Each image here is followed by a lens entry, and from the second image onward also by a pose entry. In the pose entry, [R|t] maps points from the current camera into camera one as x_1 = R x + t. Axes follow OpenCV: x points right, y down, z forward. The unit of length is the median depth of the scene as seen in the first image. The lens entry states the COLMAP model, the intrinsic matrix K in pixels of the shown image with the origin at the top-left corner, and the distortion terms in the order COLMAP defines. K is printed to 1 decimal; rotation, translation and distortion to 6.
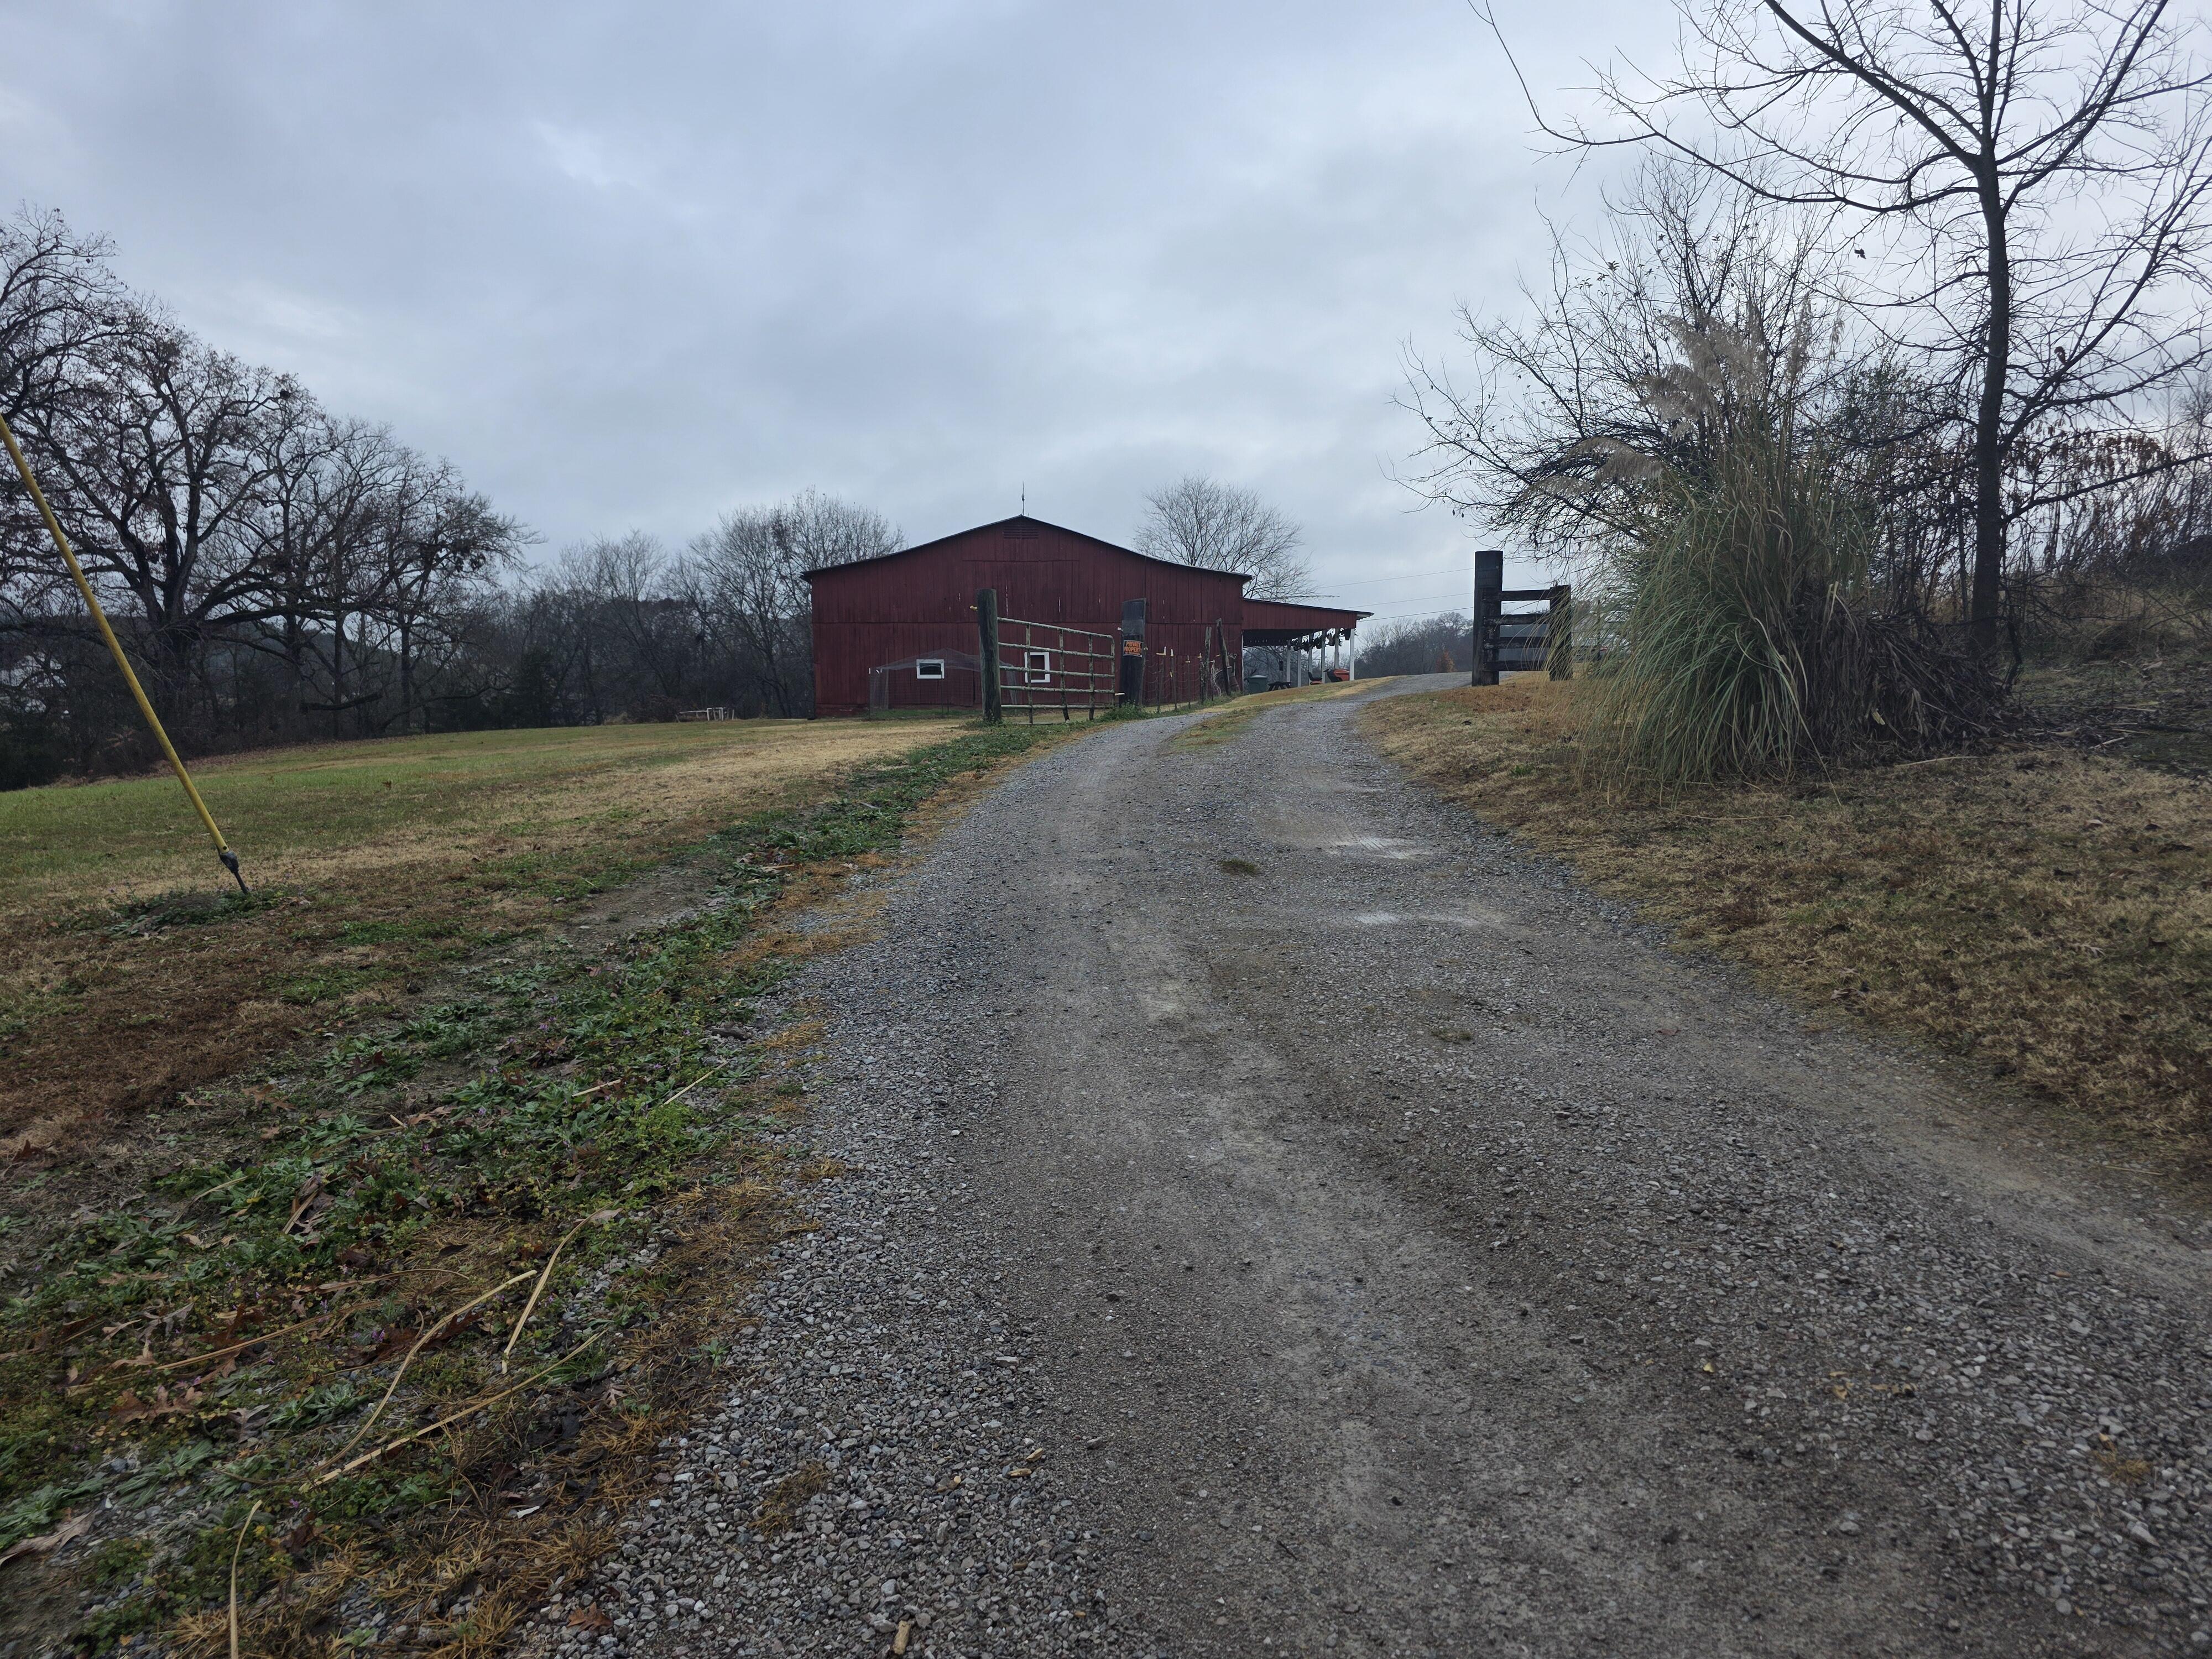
lens RADIAL K [[1484.3, 0, 1140.2], [0, 1484.3, 833.5], [0, 0, 1]] dist [0.048759, -0.038191]
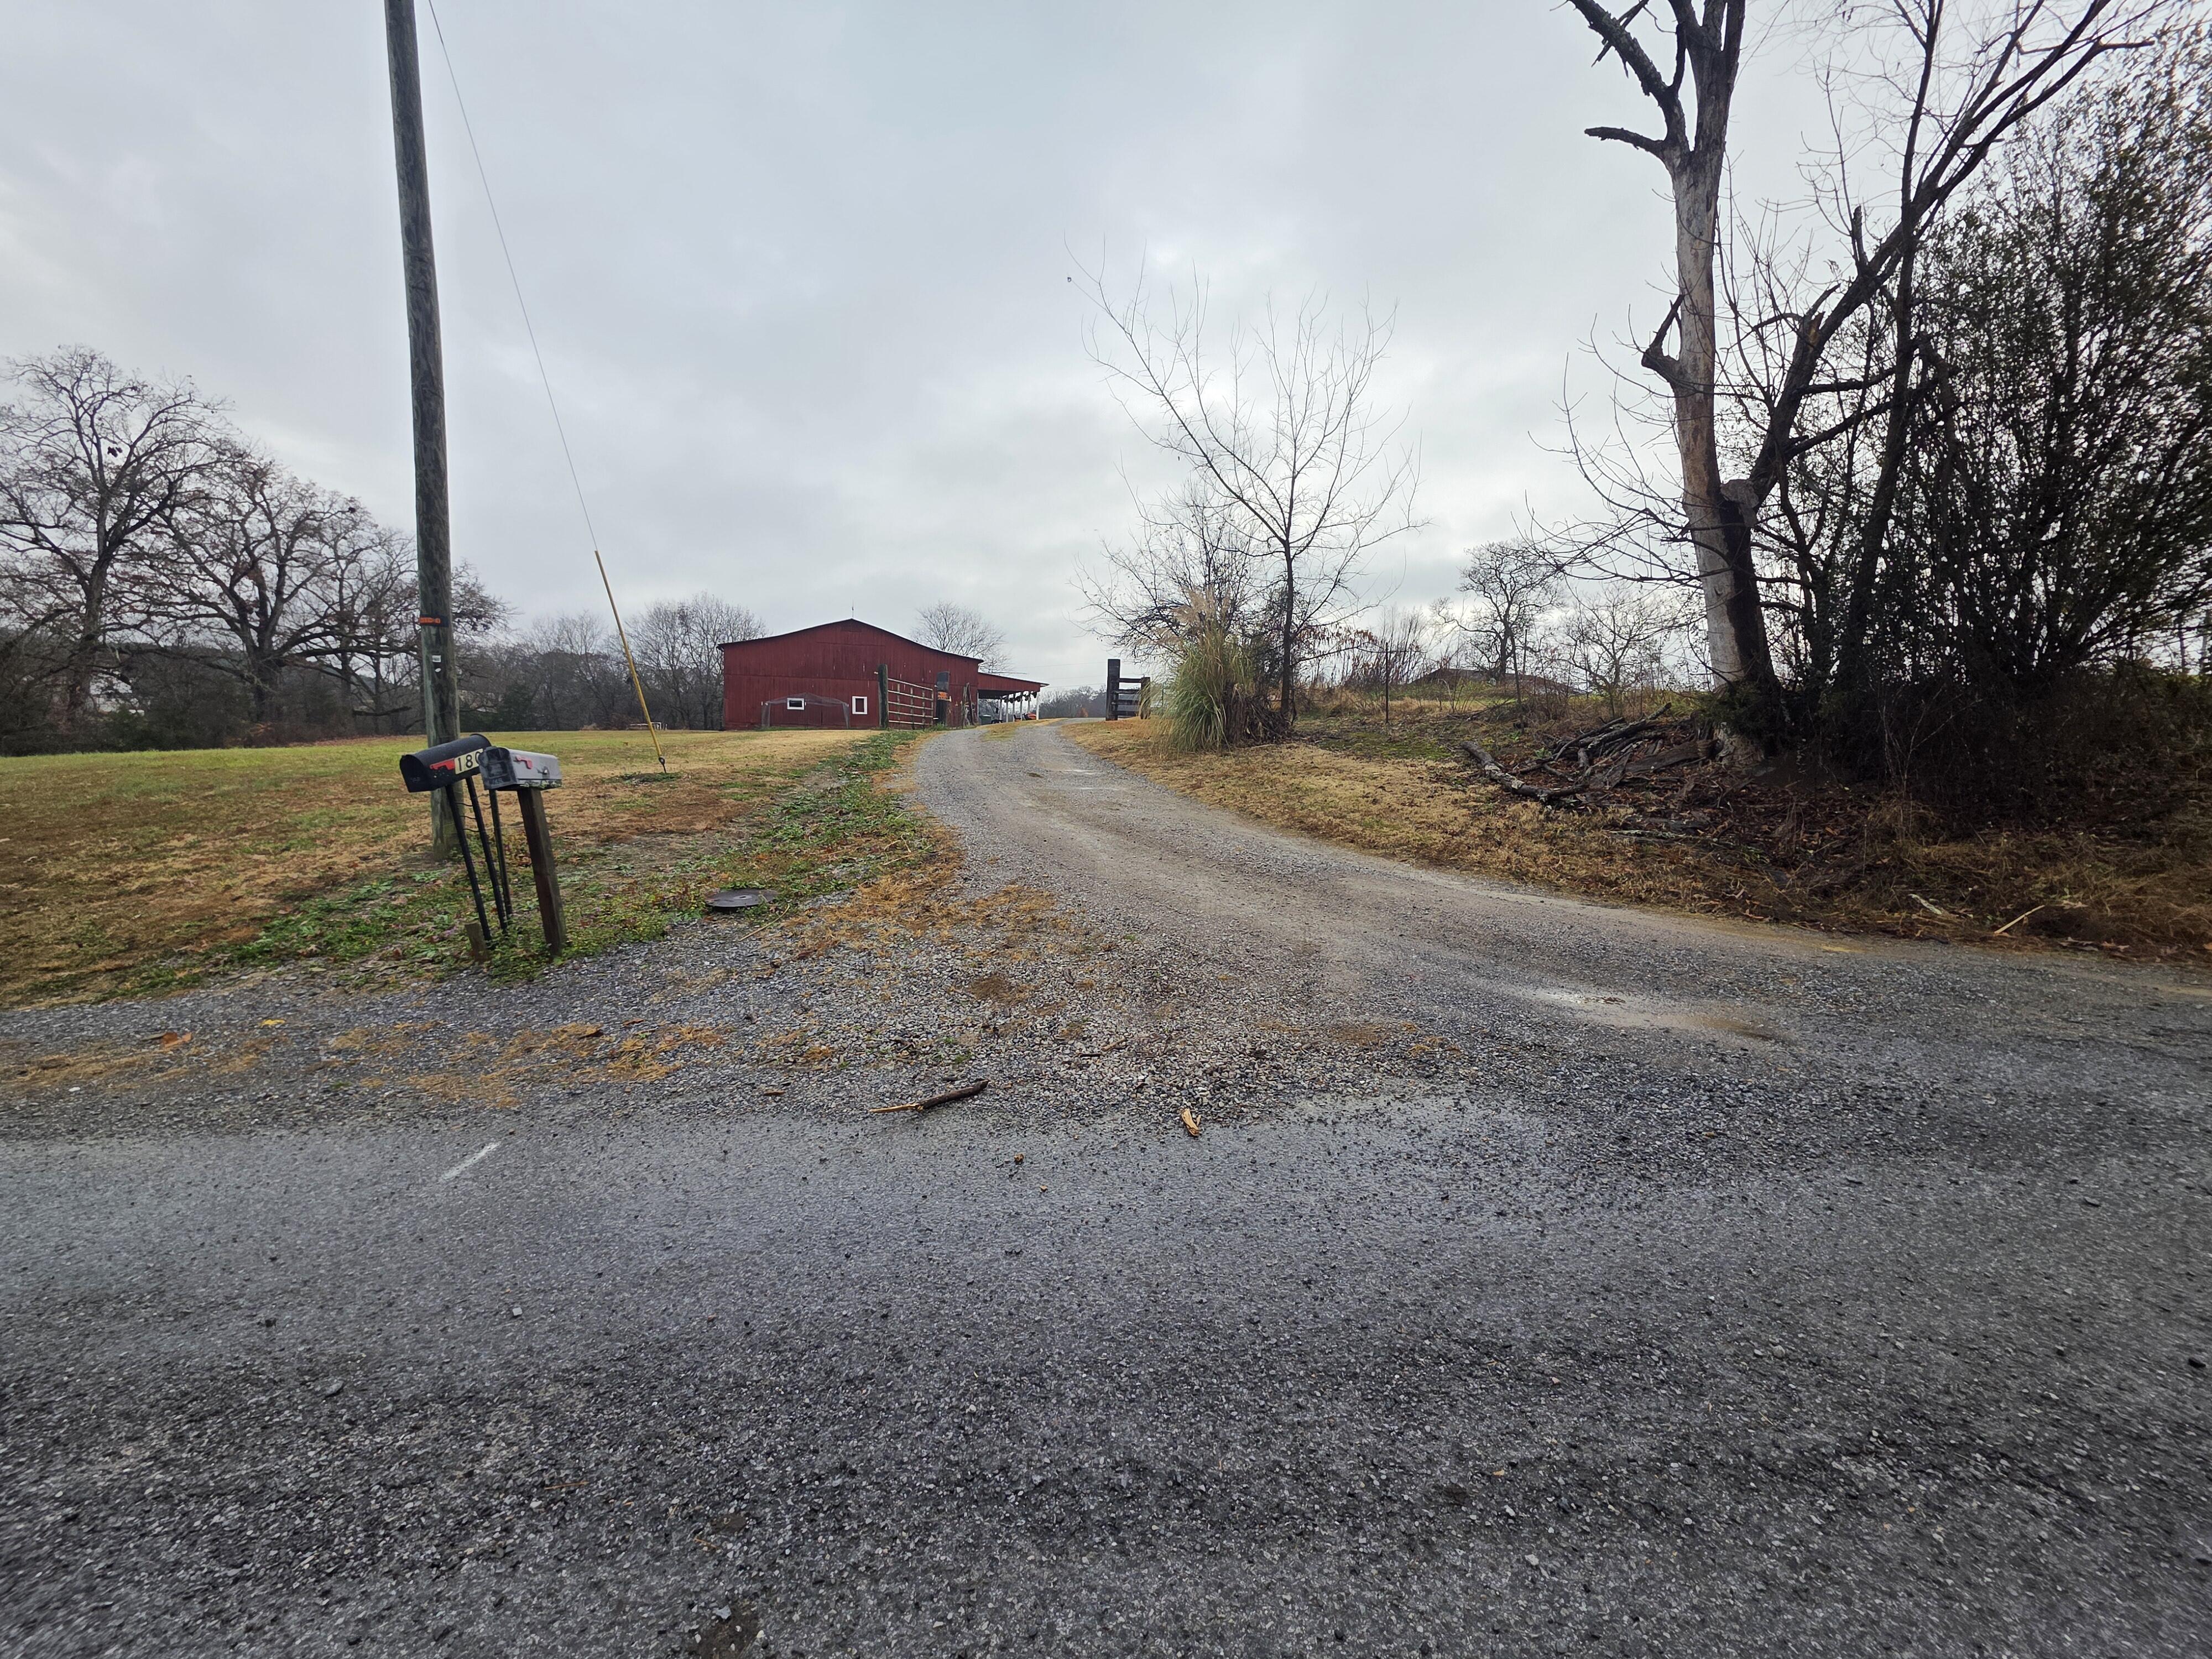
lens RADIAL K [[881.1, 0, 1101.1], [0, 881.1, 833.5], [0, 0, 1]] dist [-0.000973, -0.000900]
pose [[0.974358, 0.010382, 0.224765, -0.045279], [-0.015674, 0.999640, 0.021774, 0.023359], [-0.224458, -0.024739, 0.974170, -0.161448]]
